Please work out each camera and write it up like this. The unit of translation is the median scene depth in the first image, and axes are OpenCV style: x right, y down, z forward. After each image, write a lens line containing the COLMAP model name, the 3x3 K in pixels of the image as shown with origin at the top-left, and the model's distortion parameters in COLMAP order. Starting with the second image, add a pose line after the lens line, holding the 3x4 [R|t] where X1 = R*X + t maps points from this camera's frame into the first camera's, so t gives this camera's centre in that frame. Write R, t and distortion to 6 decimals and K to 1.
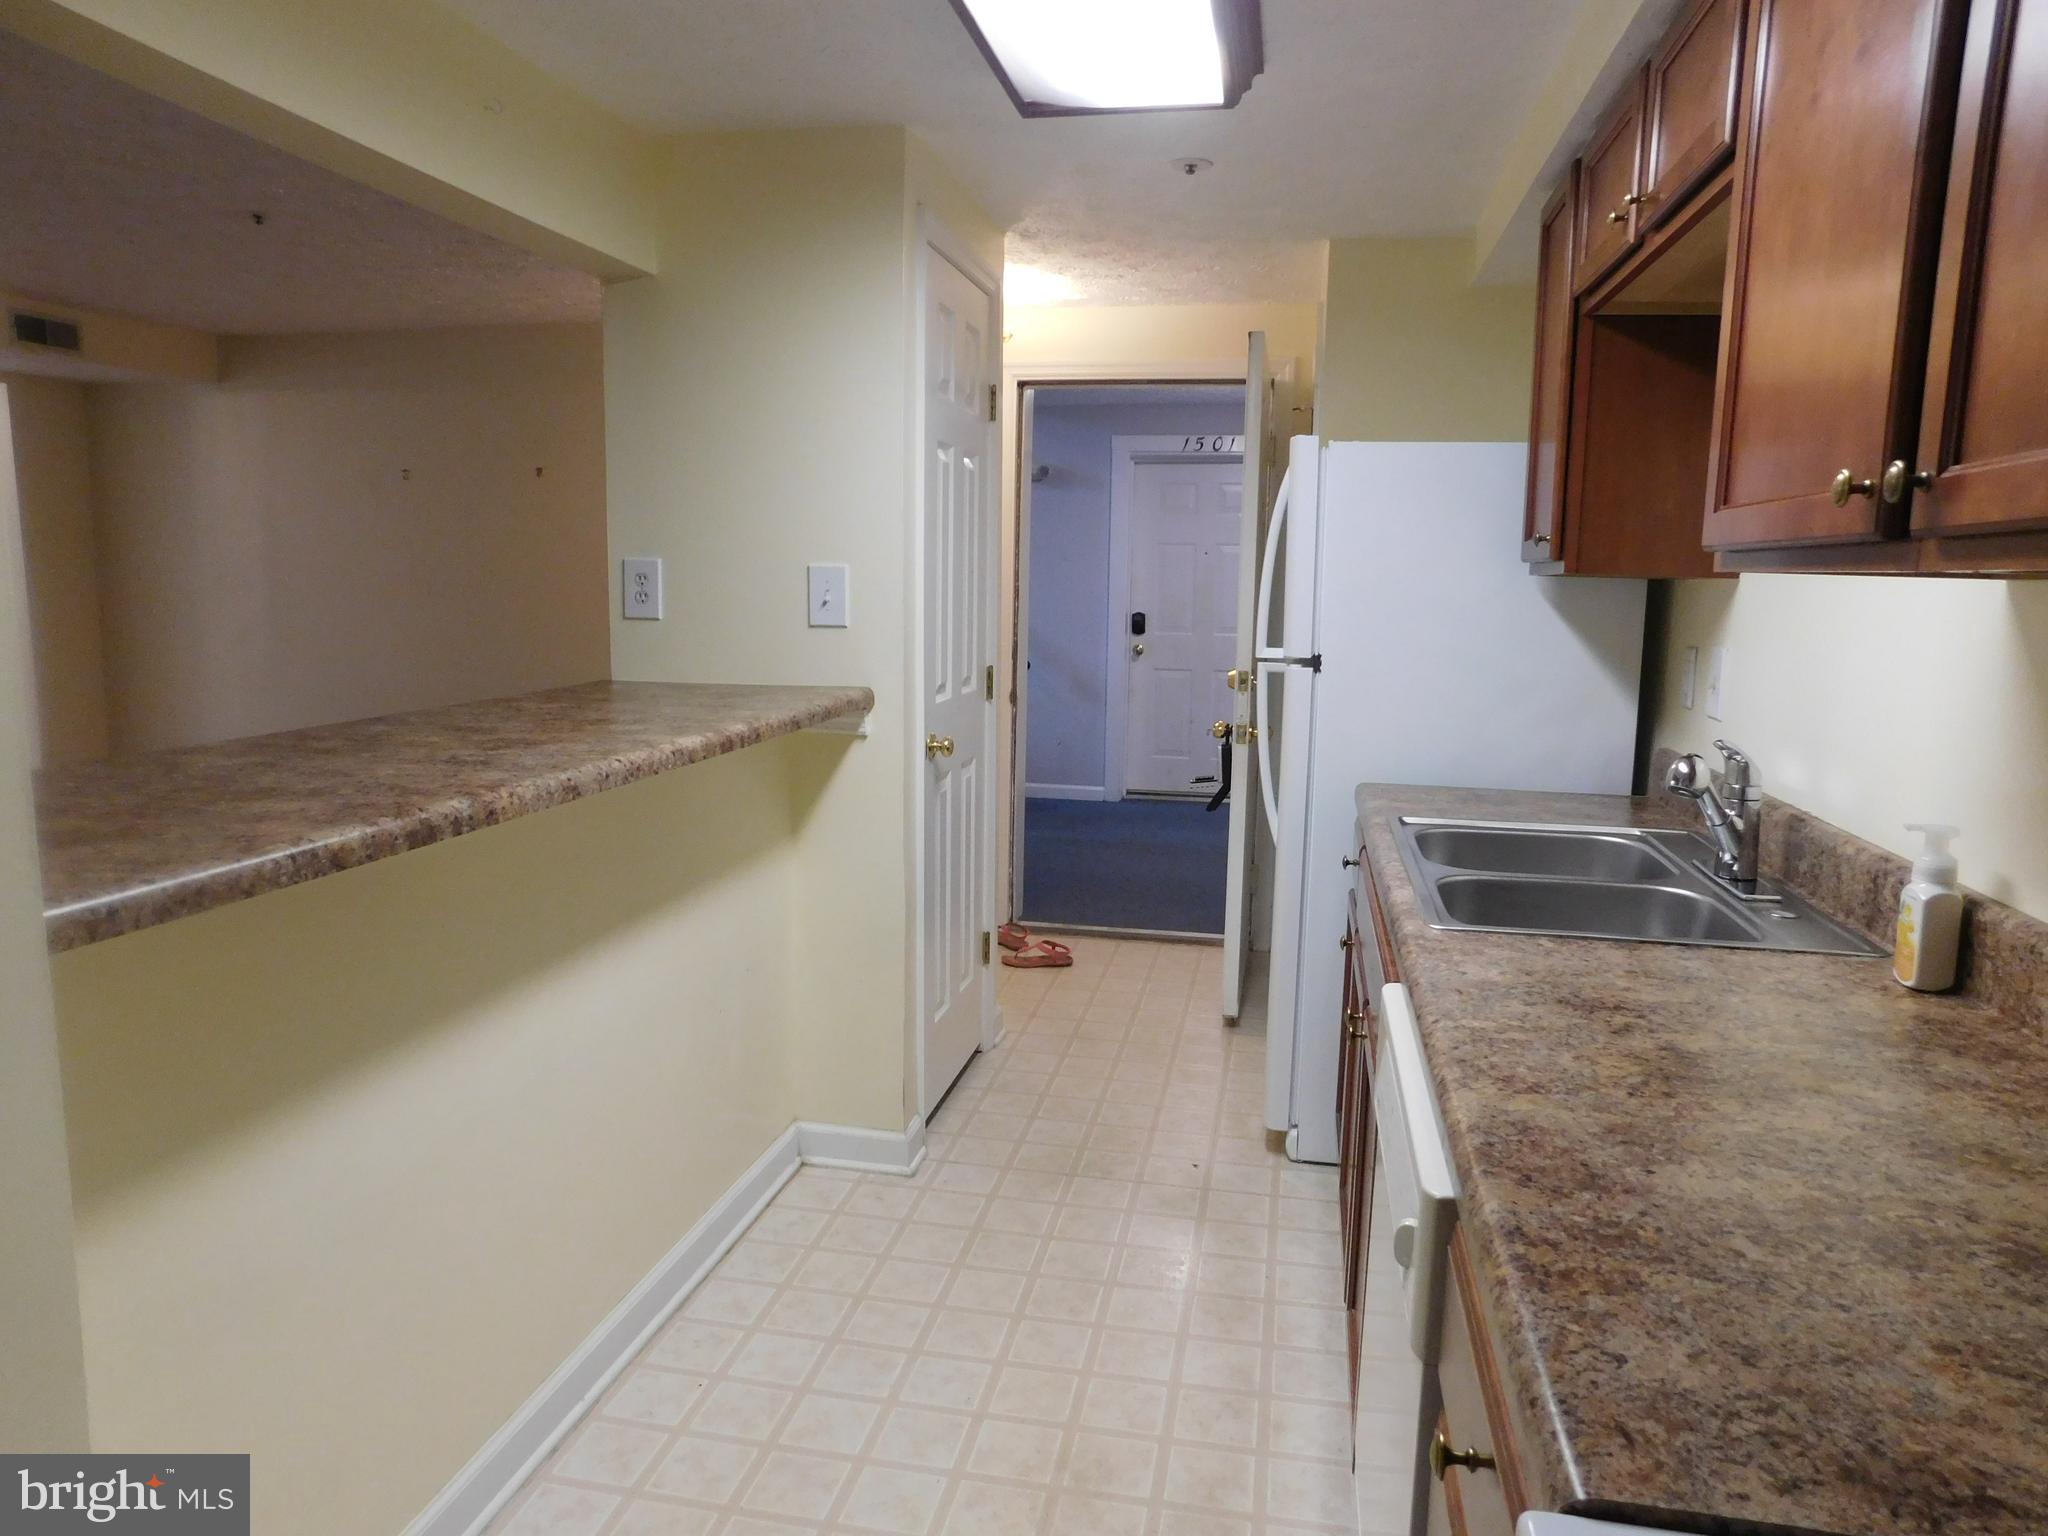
lens RADIAL K [[1373.2, 0, 1024.0], [0, 1373.2, 768.0], [0, 0, 1]] dist [-0.064608, 0.061143]
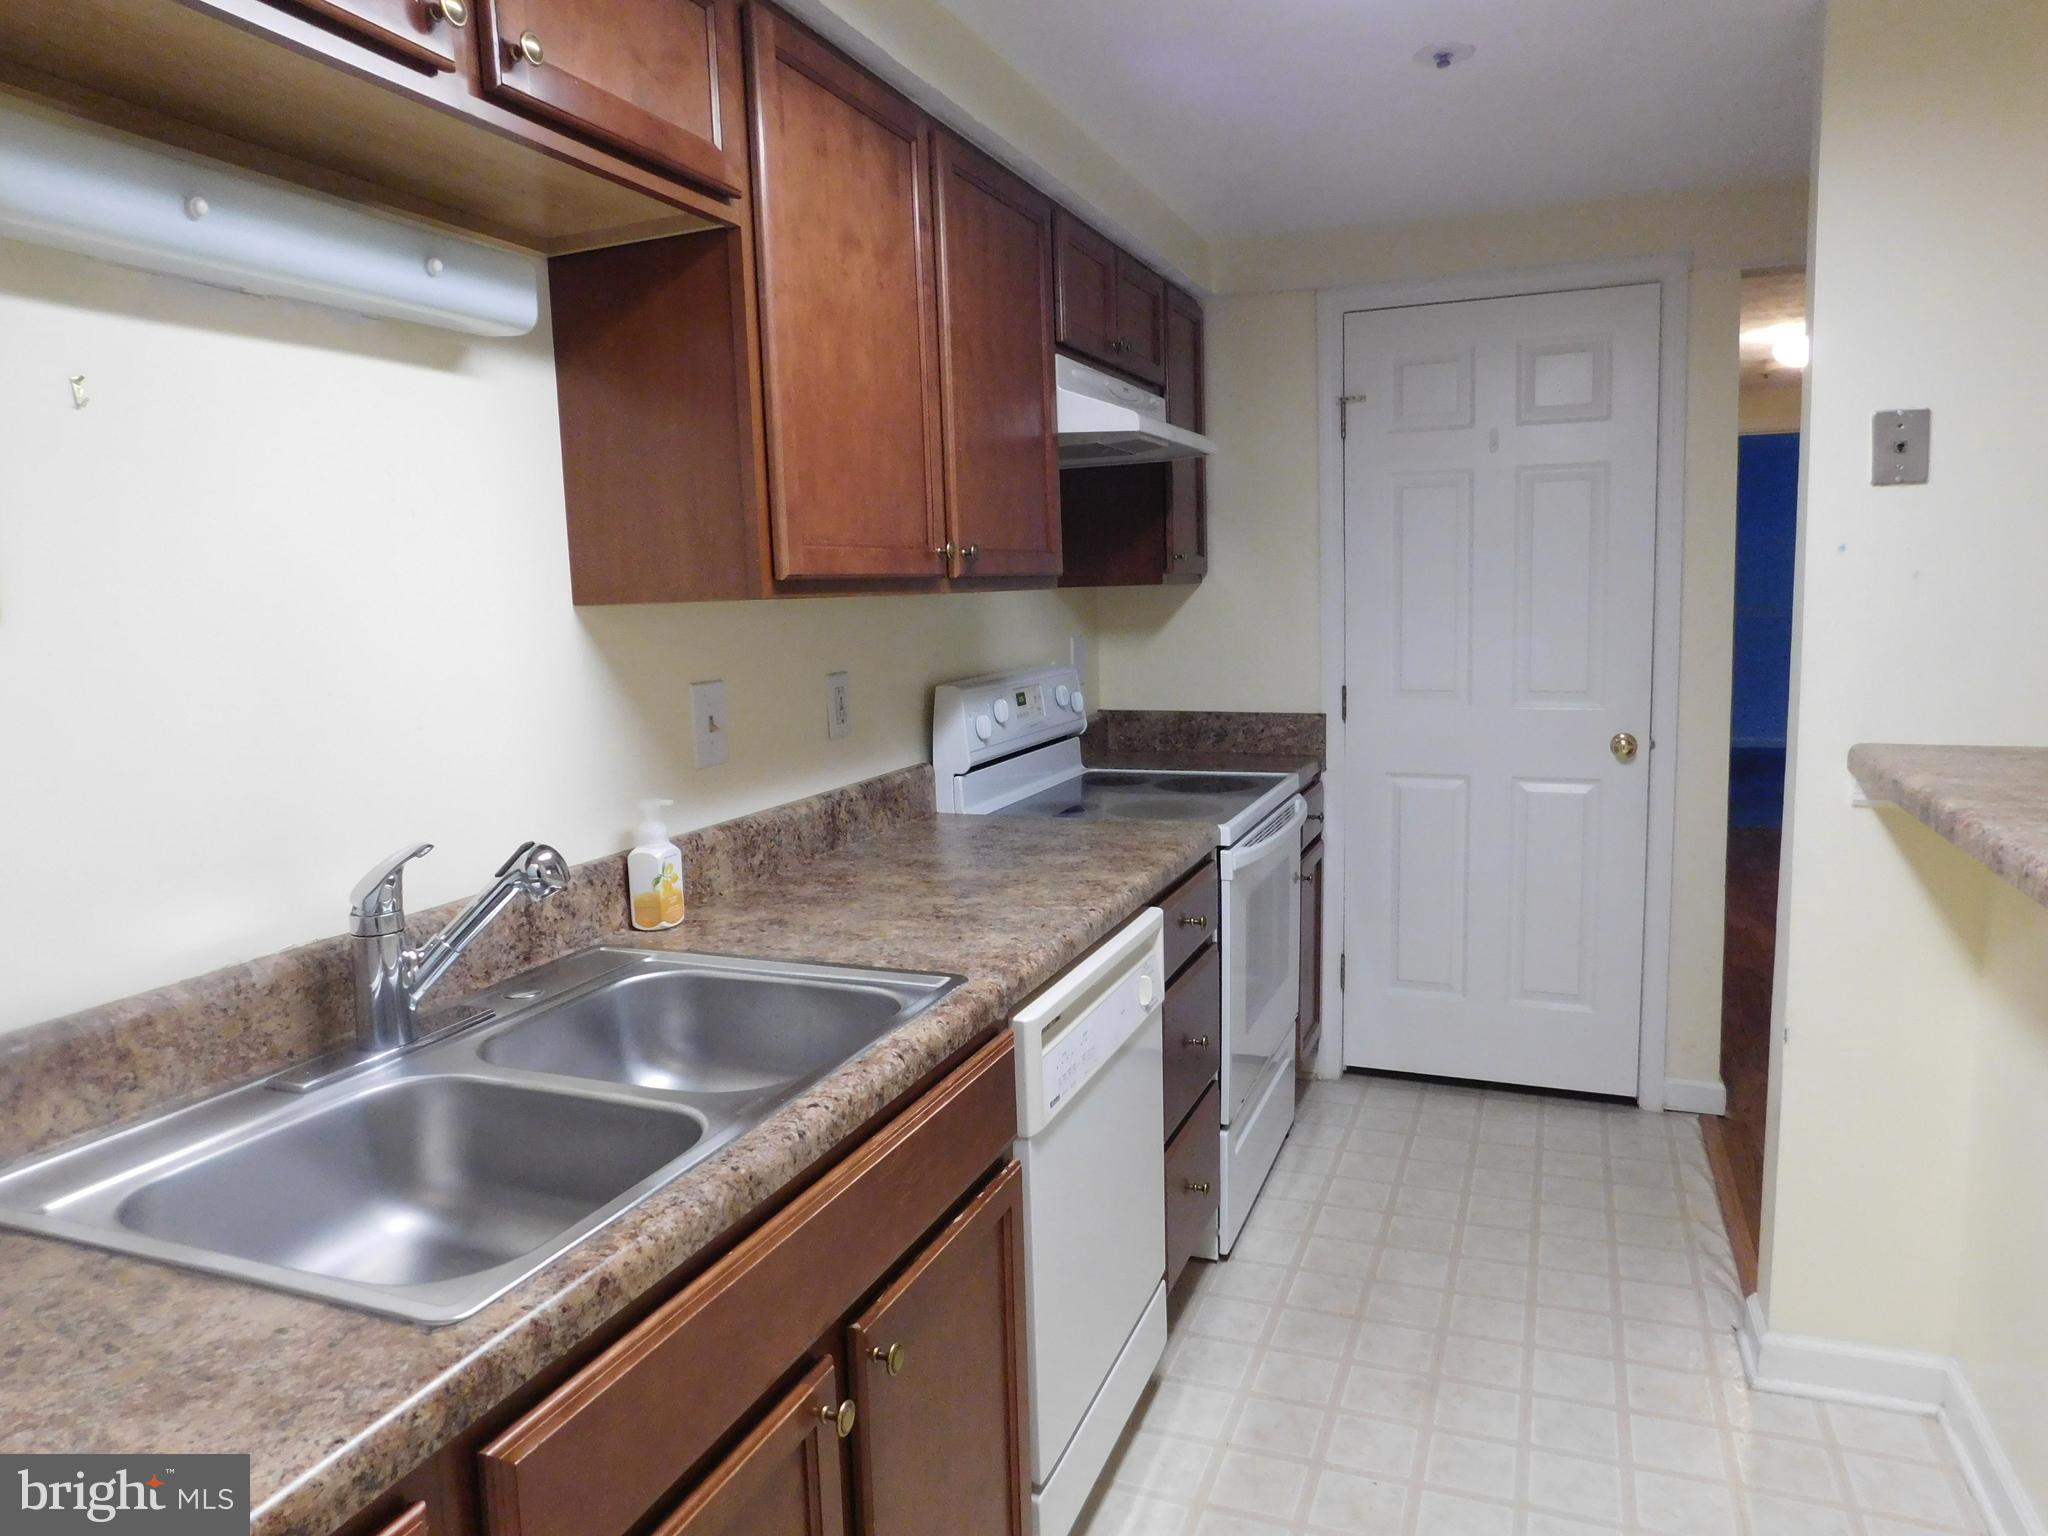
lens RADIAL K [[1371.0, 0, 1032.1], [0, 1371.0, 764.6], [0, 0, 1]] dist [-0.069362, 0.060663]
pose [[-0.985272, -0.013046, 0.170498, 0.068000], [0.033646, 0.962802, 0.268104, -0.190891], [-0.167654, 0.269892, -0.948183, 1.288093]]
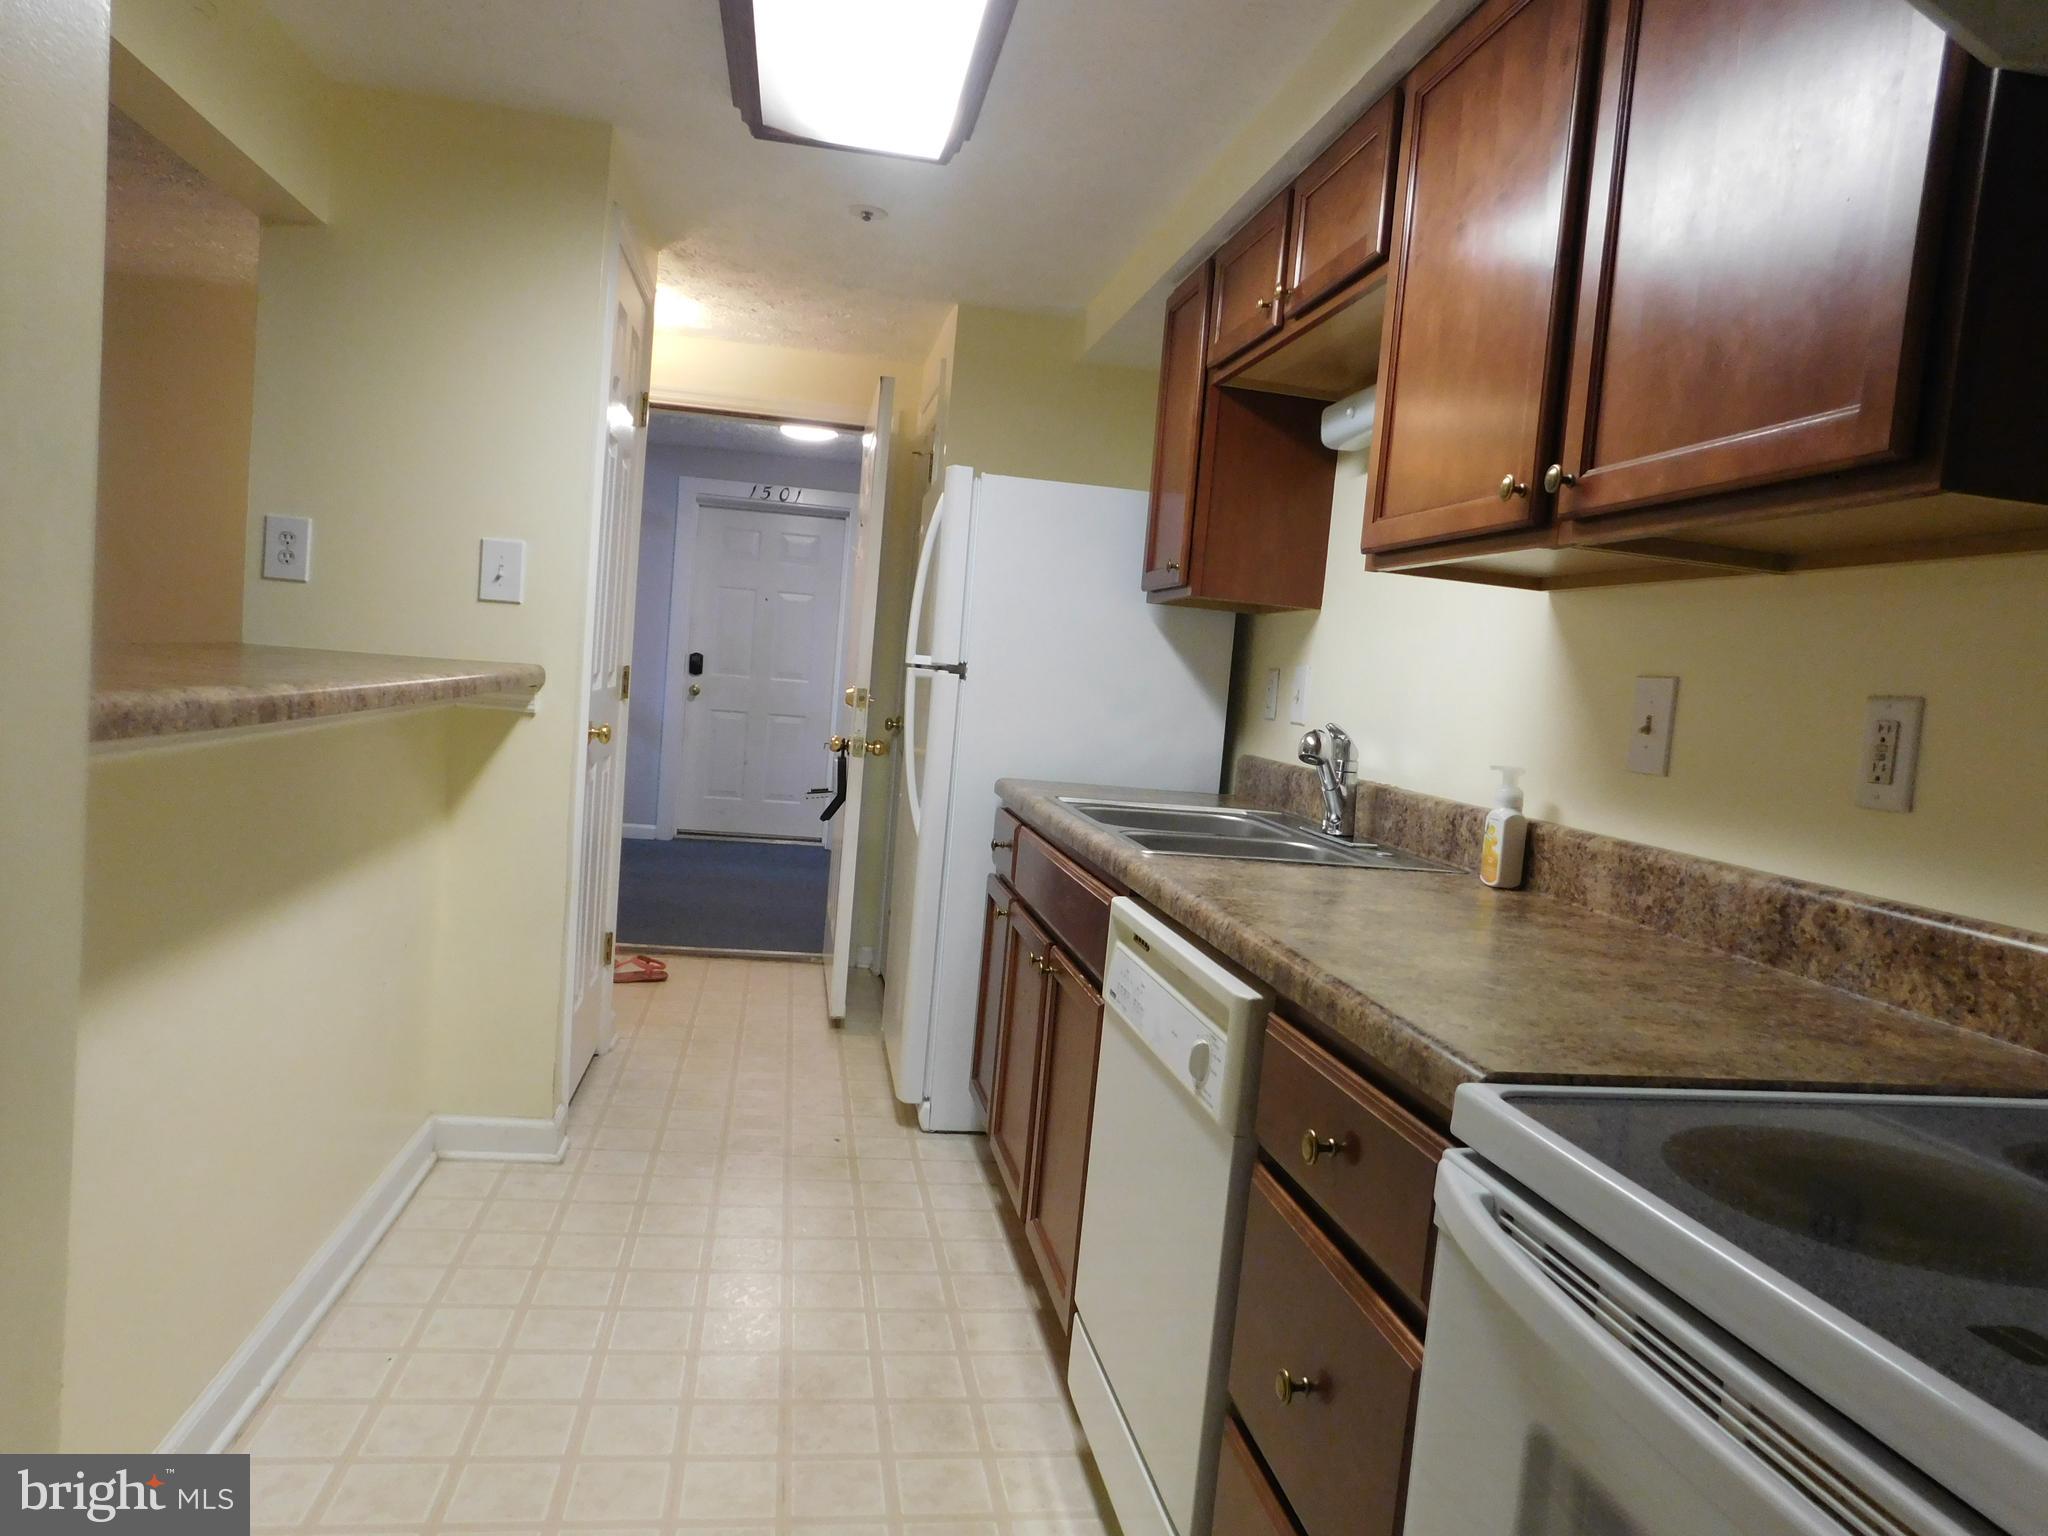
lens RADIAL K [[1371.0, 0, 1032.1], [0, 1371.0, 764.6], [0, 0, 1]] dist [-0.069362, 0.060663]
pose [[0.929959, 0.038606, 0.365630, -0.165620], [-0.017848, 0.998040, -0.059984, 0.079339], [-0.367229, 0.049257, 0.928826, -0.058955]]
